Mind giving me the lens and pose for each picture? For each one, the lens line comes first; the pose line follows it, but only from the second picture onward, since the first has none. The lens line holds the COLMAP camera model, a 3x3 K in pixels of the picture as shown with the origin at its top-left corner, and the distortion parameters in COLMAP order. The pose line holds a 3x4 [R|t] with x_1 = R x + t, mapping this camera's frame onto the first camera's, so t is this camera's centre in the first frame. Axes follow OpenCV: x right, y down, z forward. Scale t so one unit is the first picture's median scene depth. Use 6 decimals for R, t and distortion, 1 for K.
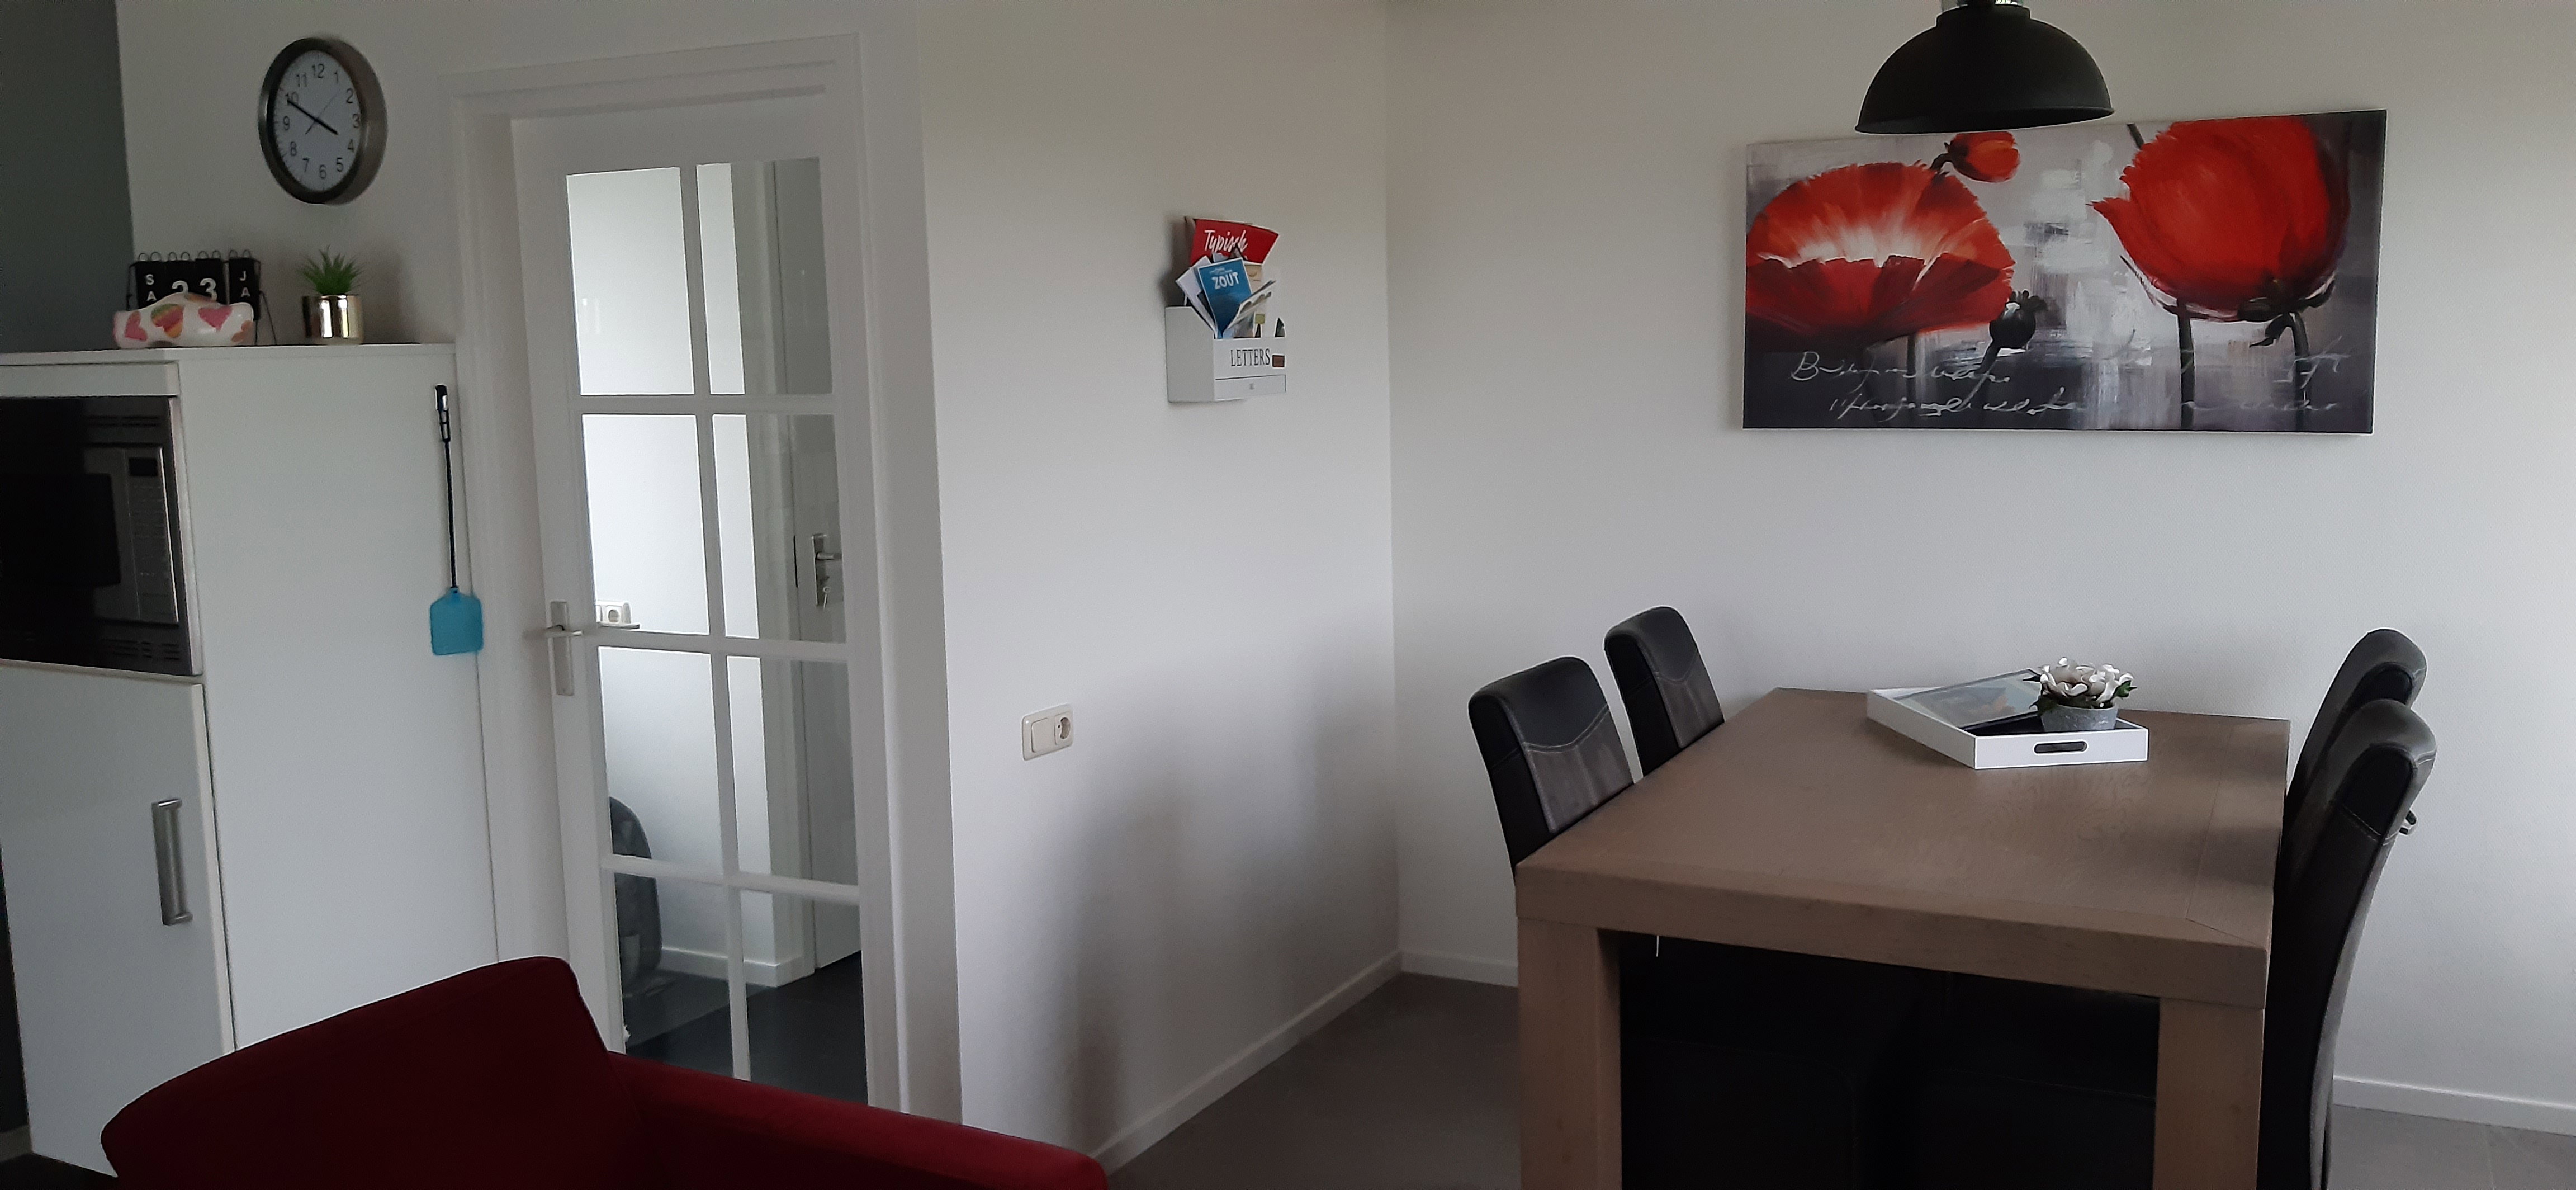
lens RADIAL K [[2030.8, 0, 1292.1], [0, 2030.8, 595.1], [0, 0, 1]] dist [0.000250, -0.010080]
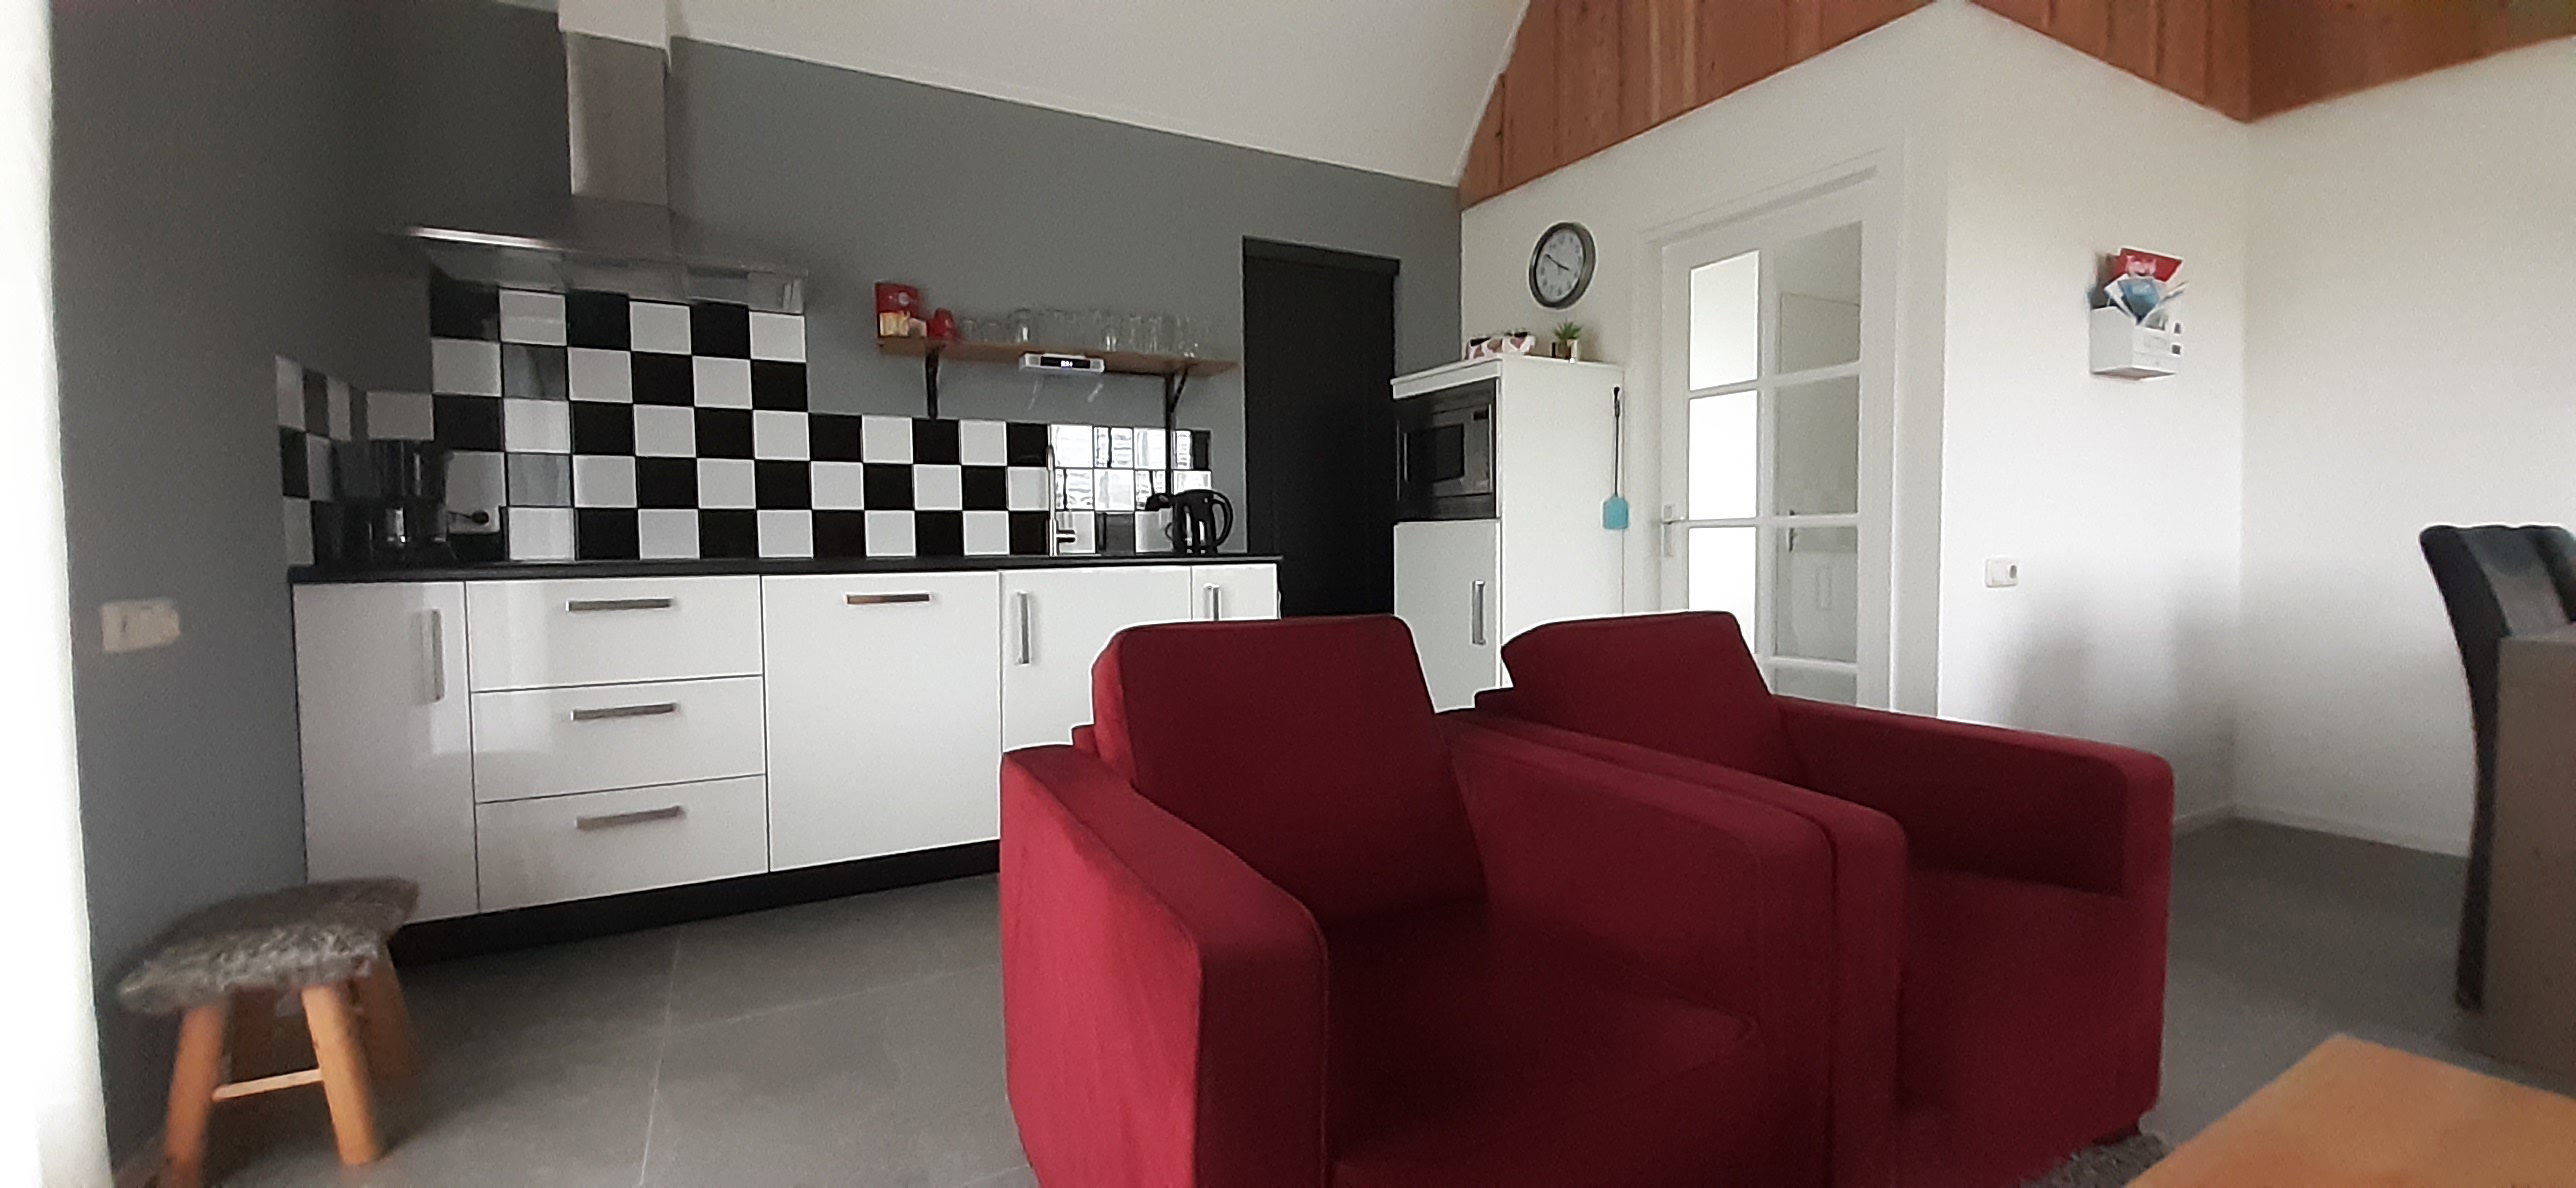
lens RADIAL K [[1017.4, 0, 1296.9], [0, 1017.4, 589.8], [0, 0, 1]] dist [0.001677, 0.000009]
pose [[0.834922, 0.028437, -0.549633, -0.137065], [-0.081119, 0.994116, -0.071791, 0.173432], [0.544357, 0.104525, 0.832316, 0.063267]]
